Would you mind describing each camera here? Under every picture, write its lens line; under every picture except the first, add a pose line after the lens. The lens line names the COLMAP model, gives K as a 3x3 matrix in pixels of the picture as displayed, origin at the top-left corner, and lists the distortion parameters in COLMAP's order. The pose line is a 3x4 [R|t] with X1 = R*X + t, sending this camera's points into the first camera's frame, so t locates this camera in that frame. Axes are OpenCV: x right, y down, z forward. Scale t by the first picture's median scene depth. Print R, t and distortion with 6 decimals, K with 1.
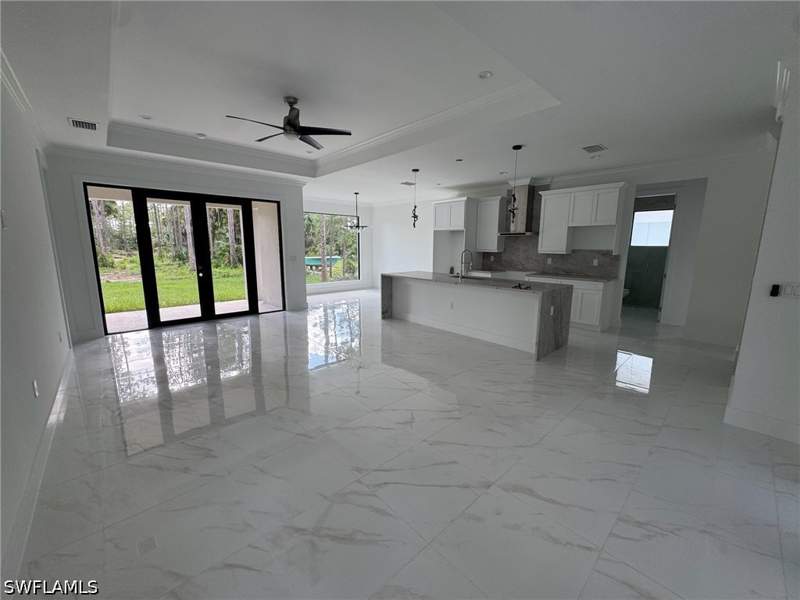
lens RADIAL K [[320.3, 0, 398.0], [0, 320.3, 297.8], [0, 0, 1]] dist [-0.001639, -0.000168]
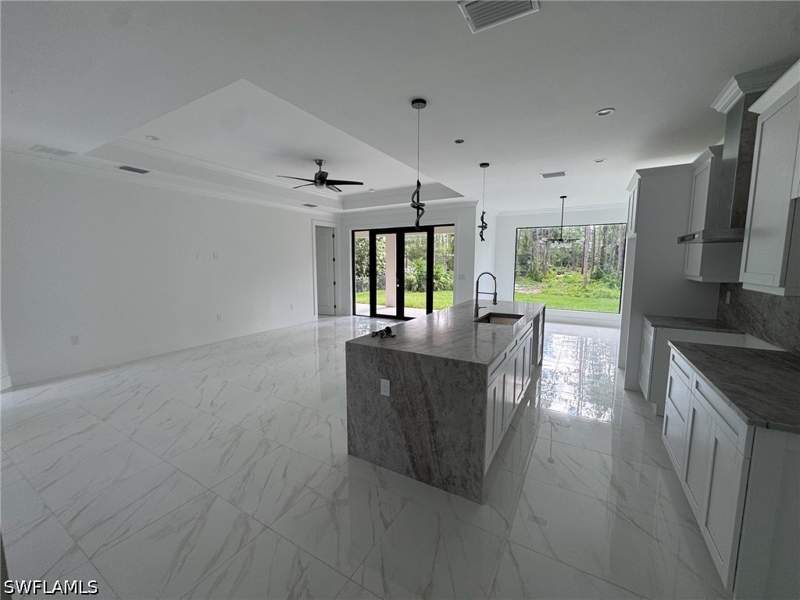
lens RADIAL K [[320.3, 0, 398.0], [0, 320.3, 297.8], [0, 0, 1]] dist [-0.001639, -0.000168]
pose [[0.289477, 0.100004, -0.951947, 0.717933], [-0.157510, 0.985946, 0.055679, -0.100870], [0.944136, 0.133824, 0.301160, 0.616619]]
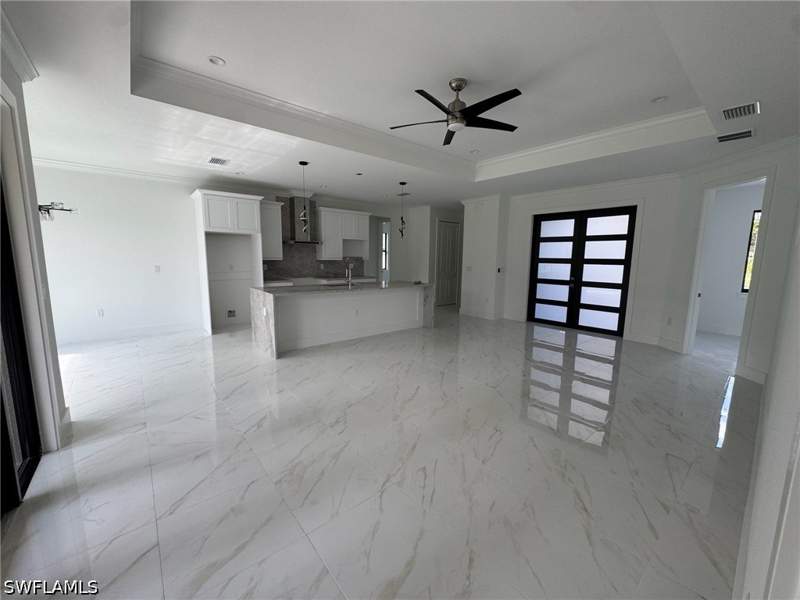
lens RADIAL K [[320.3, 0, 398.0], [0, 320.3, 297.8], [0, 0, 1]] dist [-0.001639, -0.000168]
pose [[0.050038, -0.140230, 0.988854, -0.777404], [0.149124, 0.980044, 0.131435, -0.127650], [-0.987552, 0.140885, 0.069951, 0.728542]]
